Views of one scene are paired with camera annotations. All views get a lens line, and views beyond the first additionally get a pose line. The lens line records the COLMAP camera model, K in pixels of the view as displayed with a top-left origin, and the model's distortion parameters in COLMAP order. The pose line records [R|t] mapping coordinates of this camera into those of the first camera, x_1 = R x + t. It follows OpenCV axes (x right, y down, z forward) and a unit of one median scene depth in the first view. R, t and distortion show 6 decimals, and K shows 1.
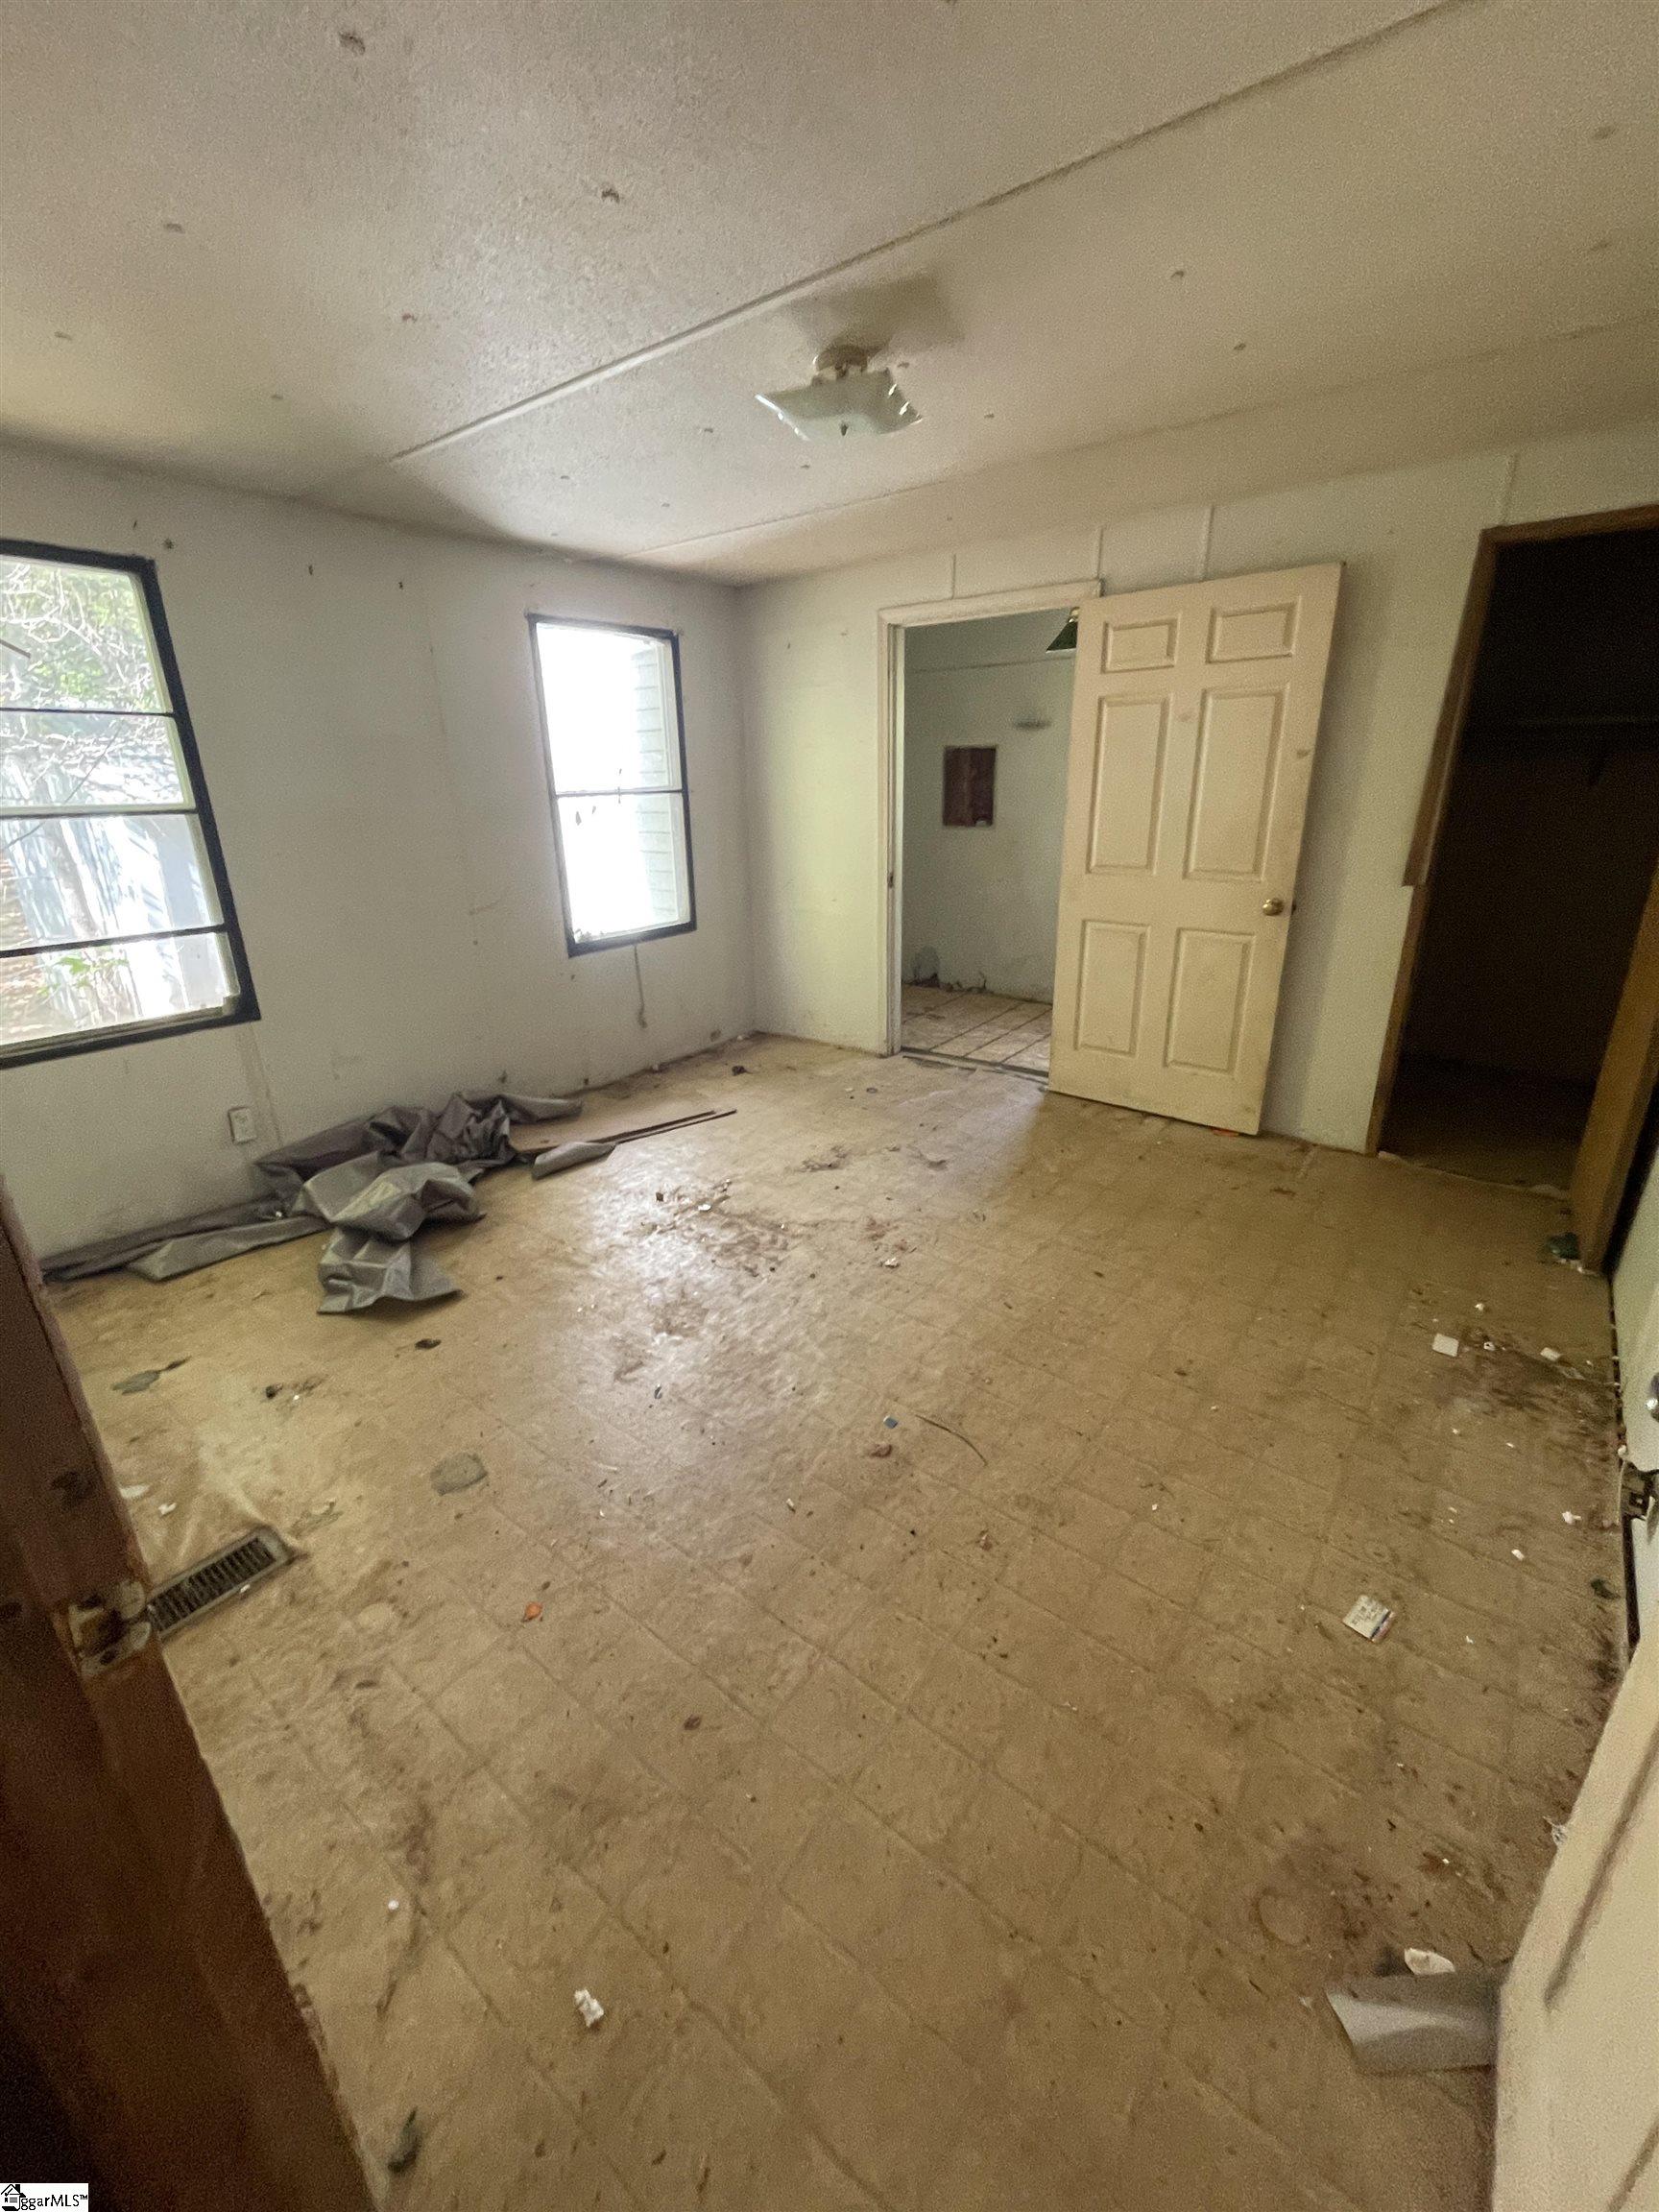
lens RADIAL K [[903.1, 0, 825.4], [0, 903.1, 1104.3], [0, 0, 1]] dist [-0.000871, 0.000612]
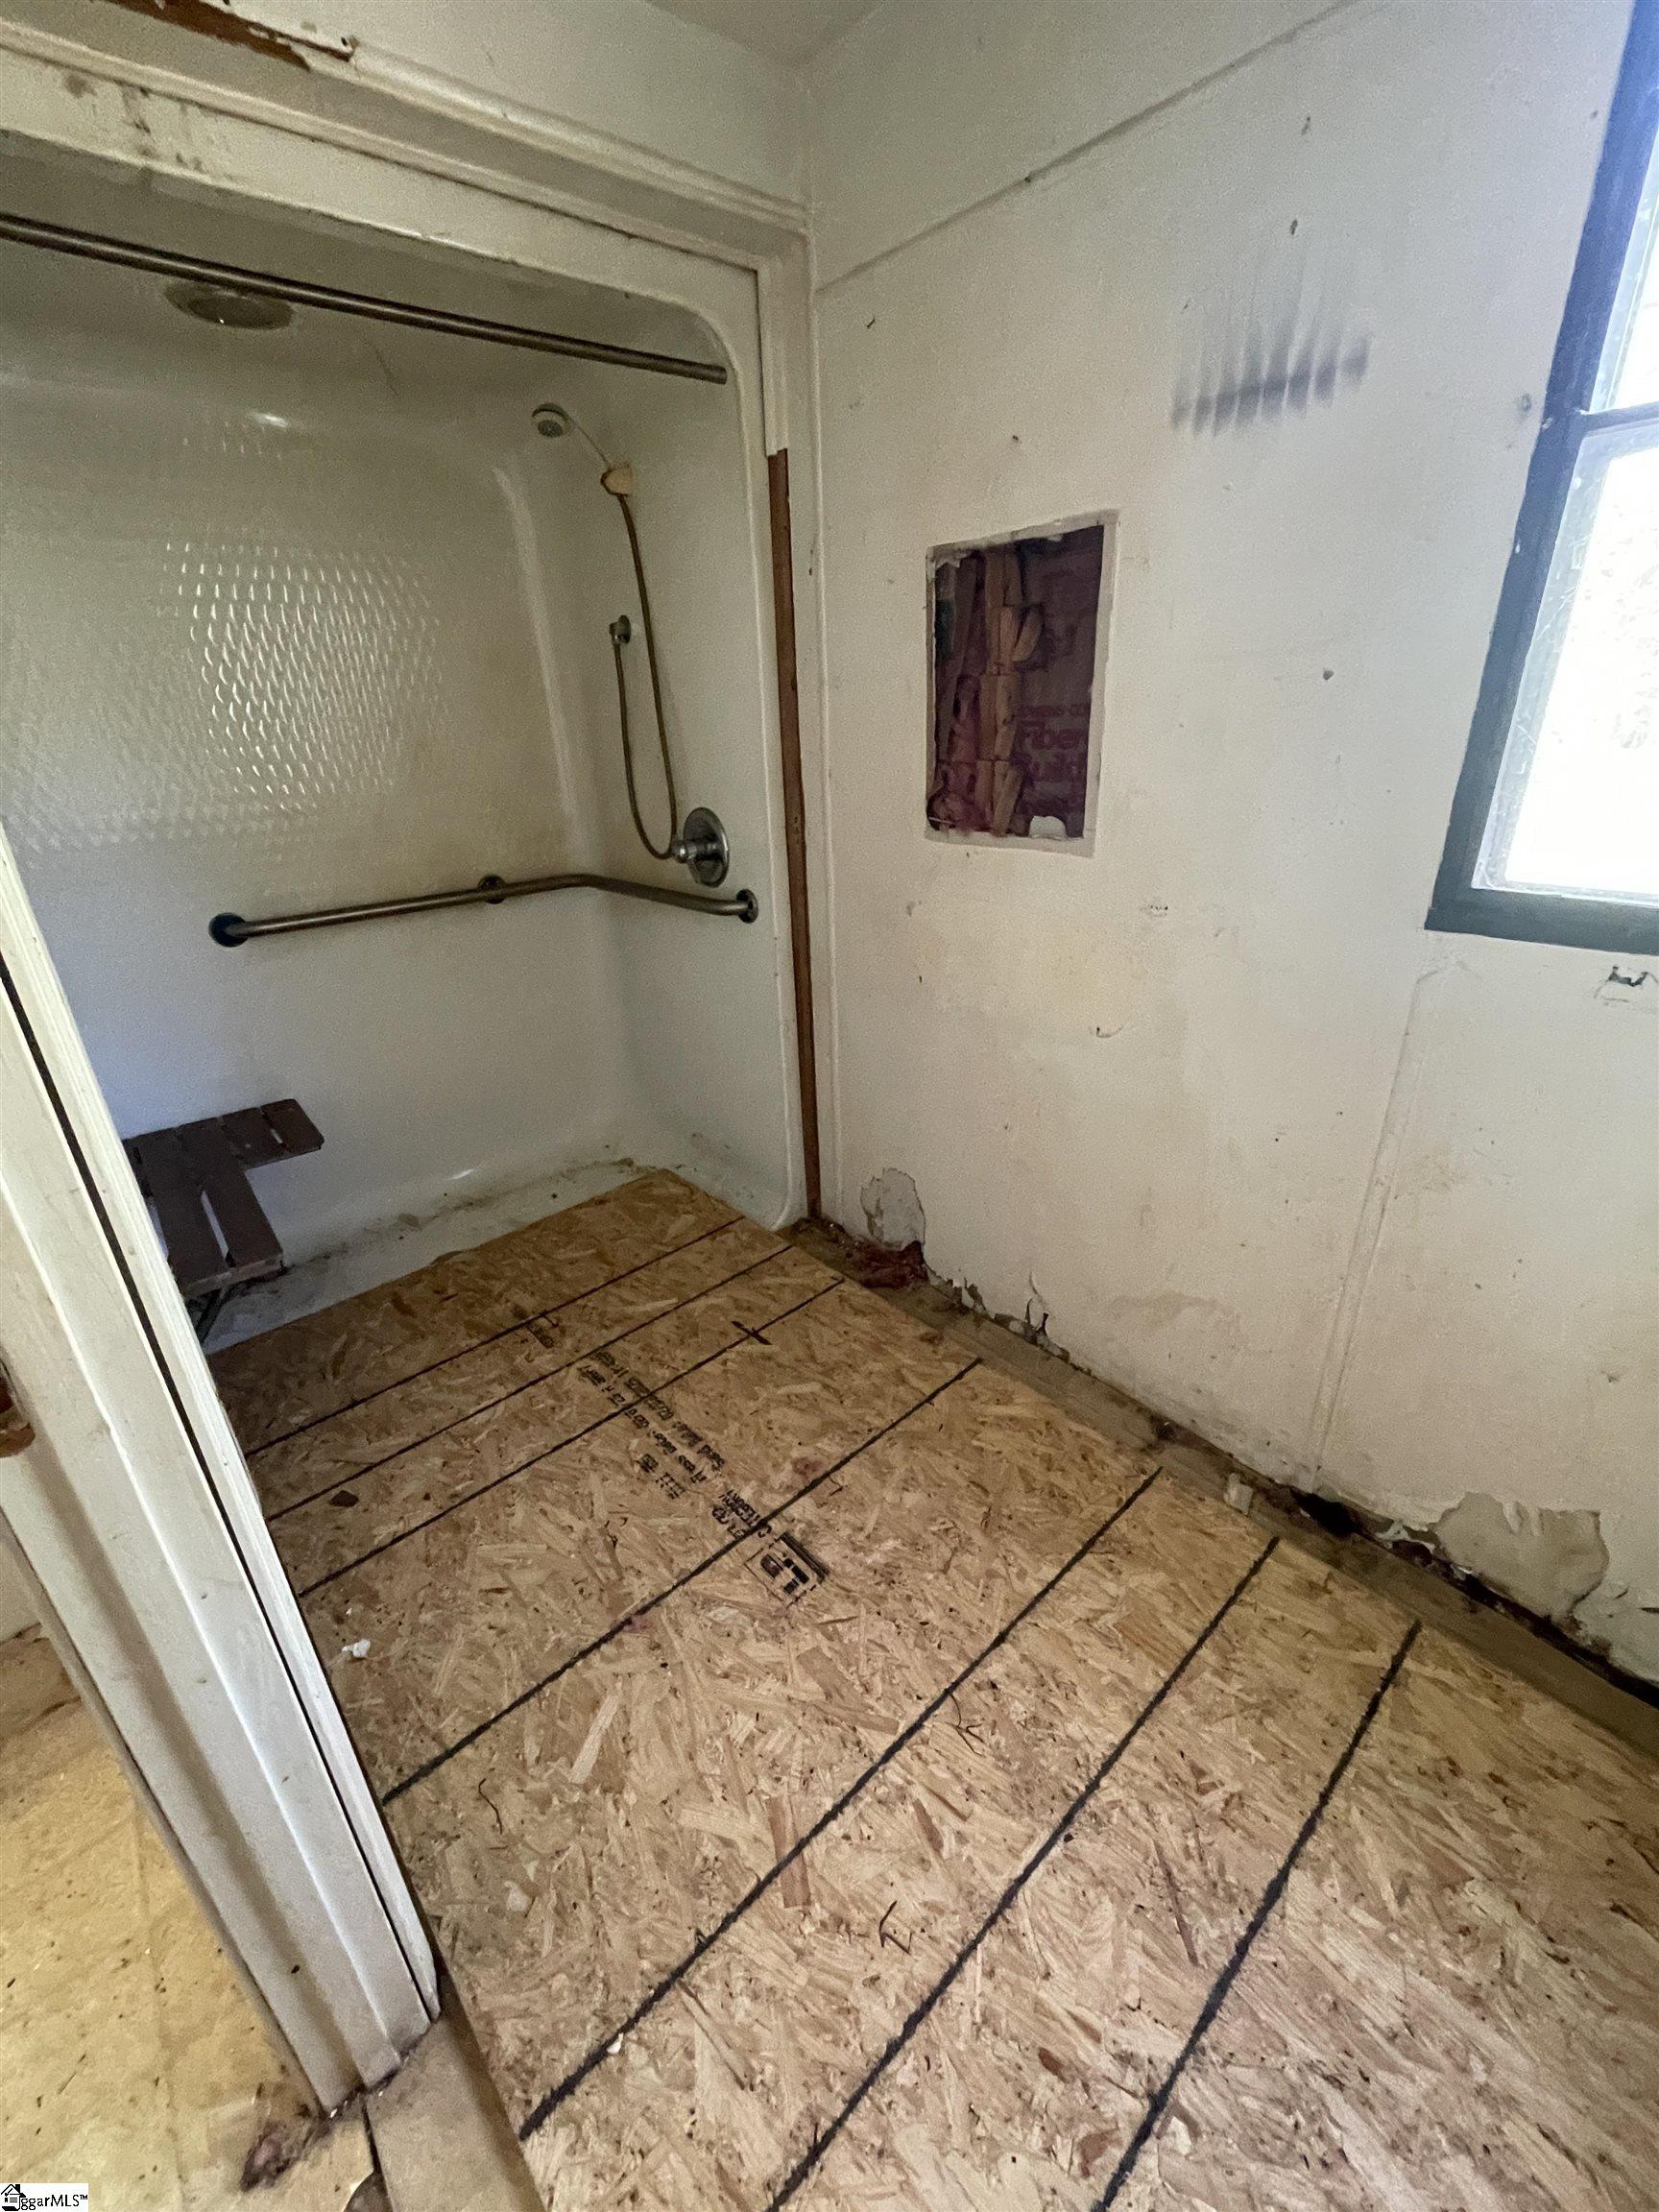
lens RADIAL K [[903.1, 0, 830.5], [0, 903.1, 1112.4], [0, 0, 1]] dist [-0.000871, 0.000612]
pose [[0.979426, 0.062241, -0.191966, 0.165901], [-0.048163, 0.995855, 0.077154, -0.240134], [0.195972, -0.066321, 0.978364, 0.701695]]
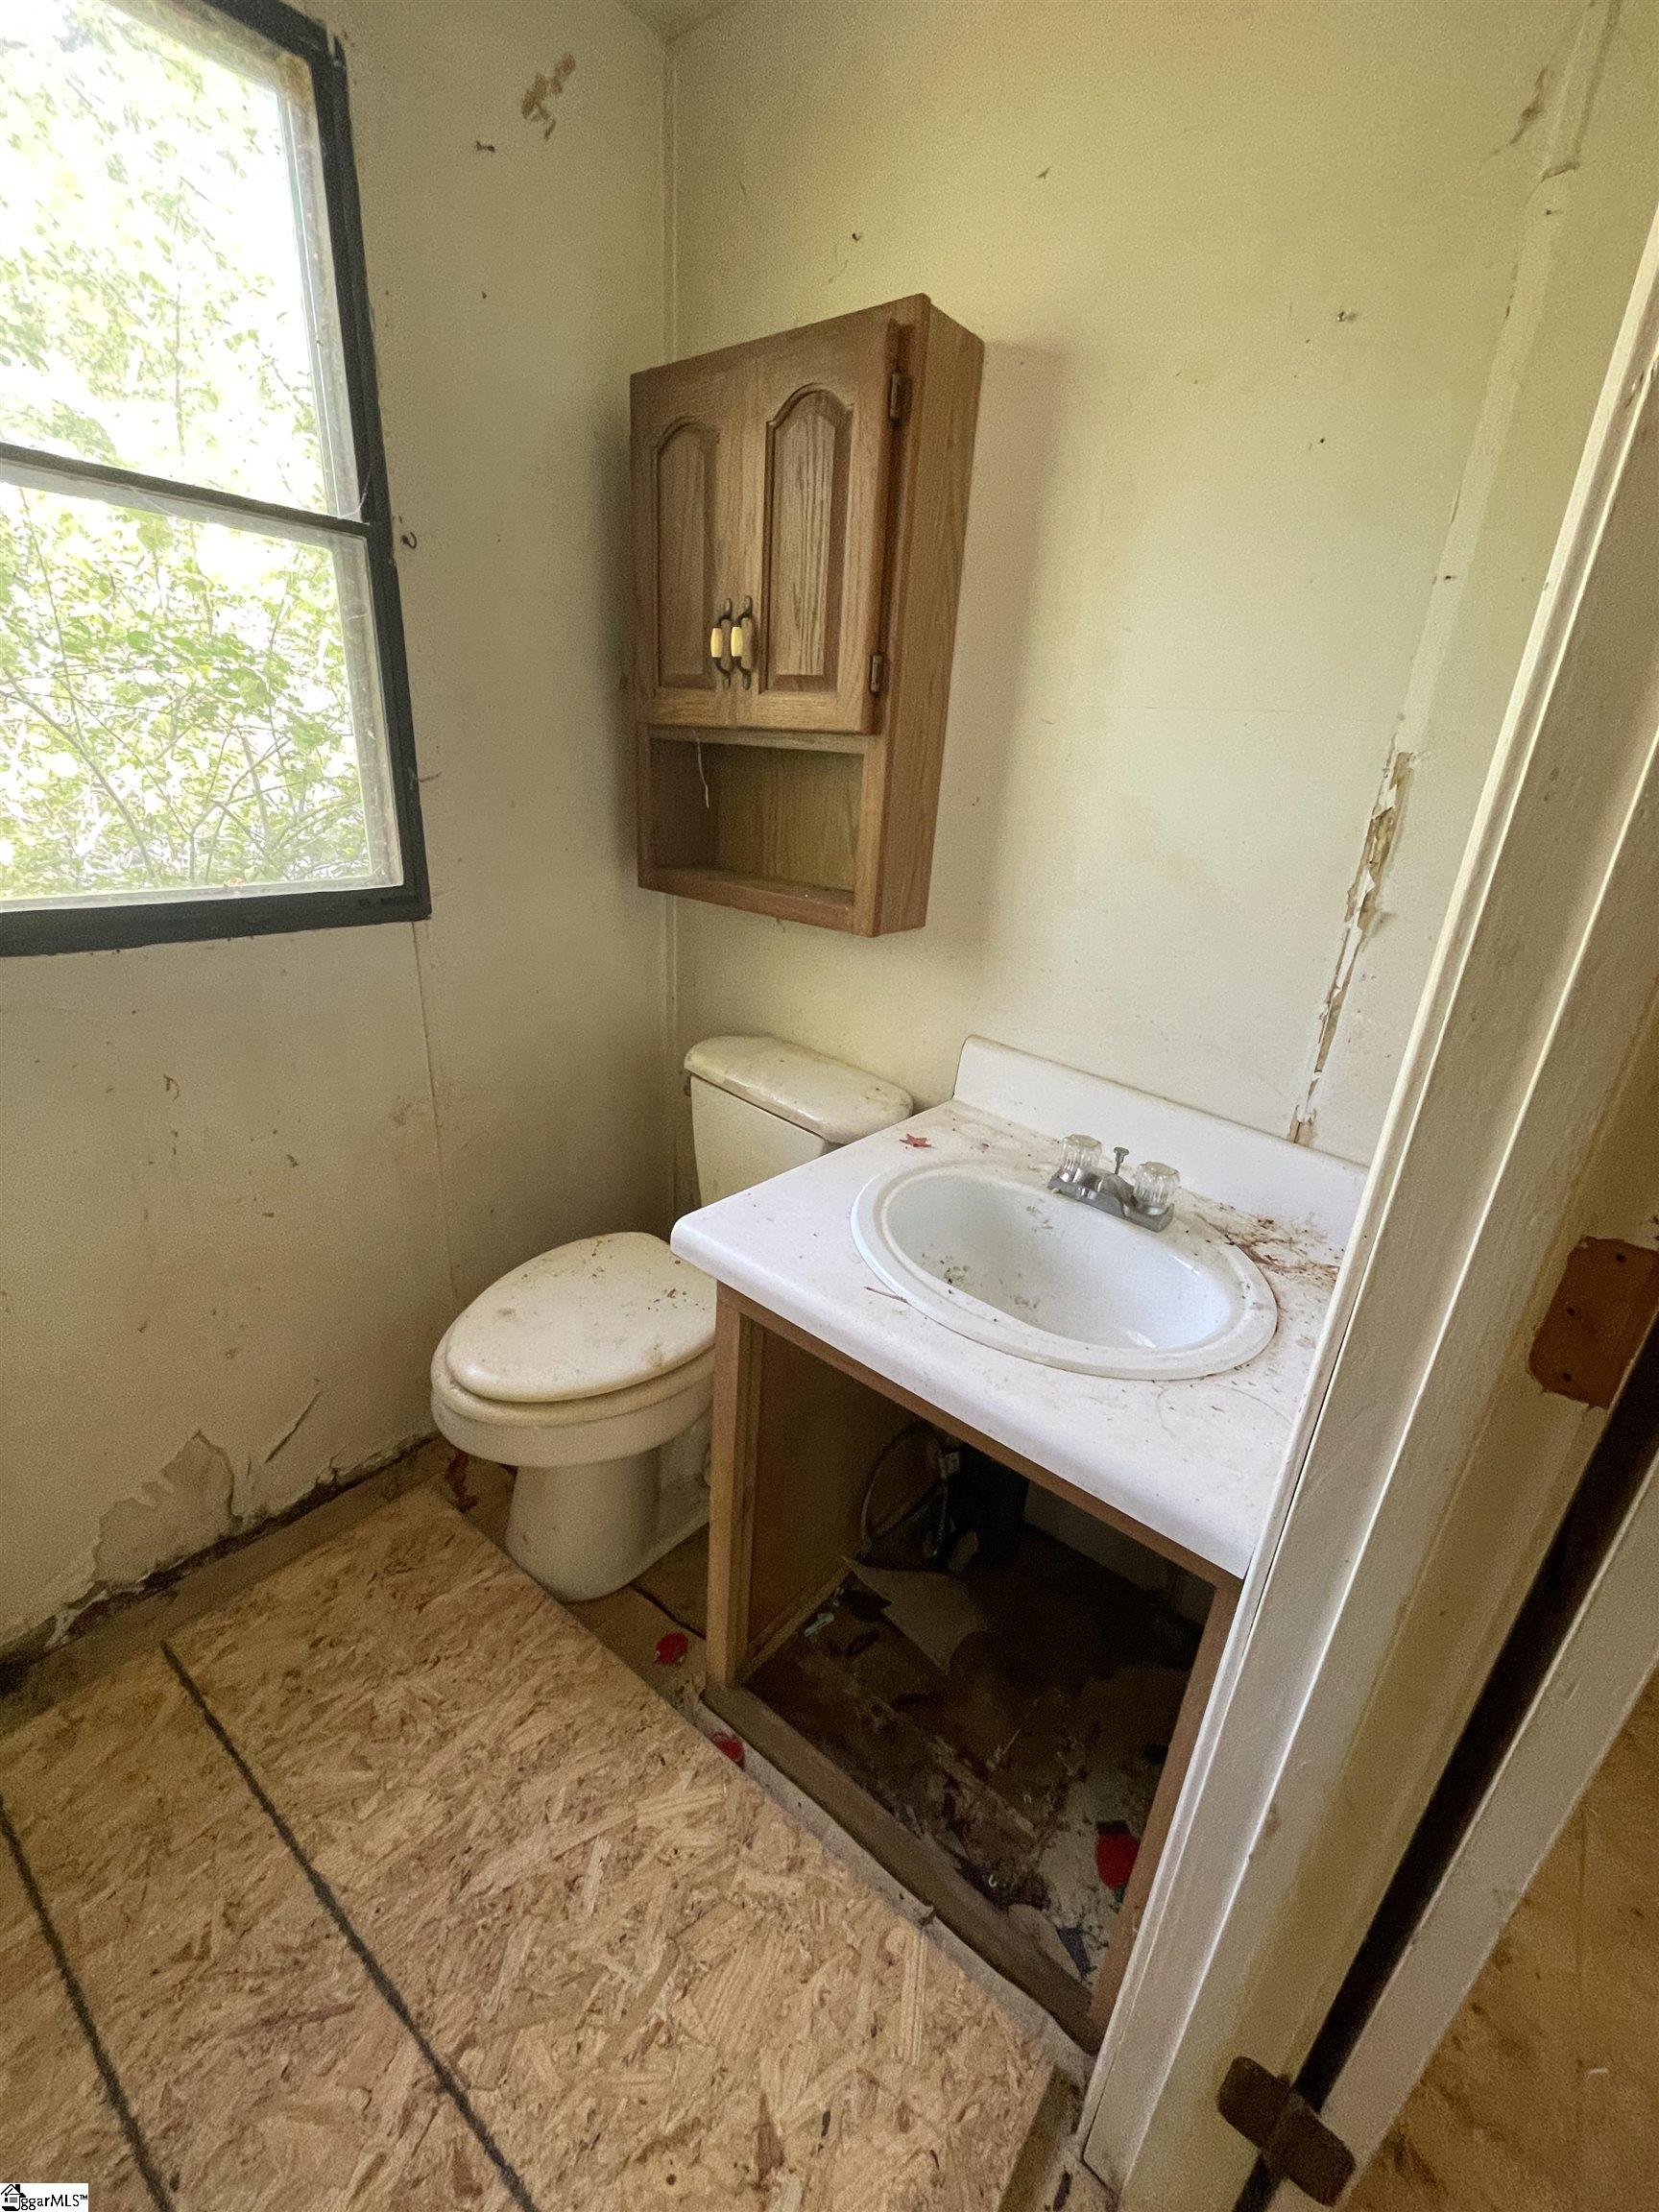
lens RADIAL K [[903.1, 0, 825.0], [0, 903.1, 1102.1], [0, 0, 1]] dist [-0.000871, 0.000612]
pose [[0.026691, -0.347474, 0.937310, 0.115065], [0.287534, 0.900687, 0.325709, -0.249199], [-0.957398, 0.260815, 0.123951, 0.724314]]
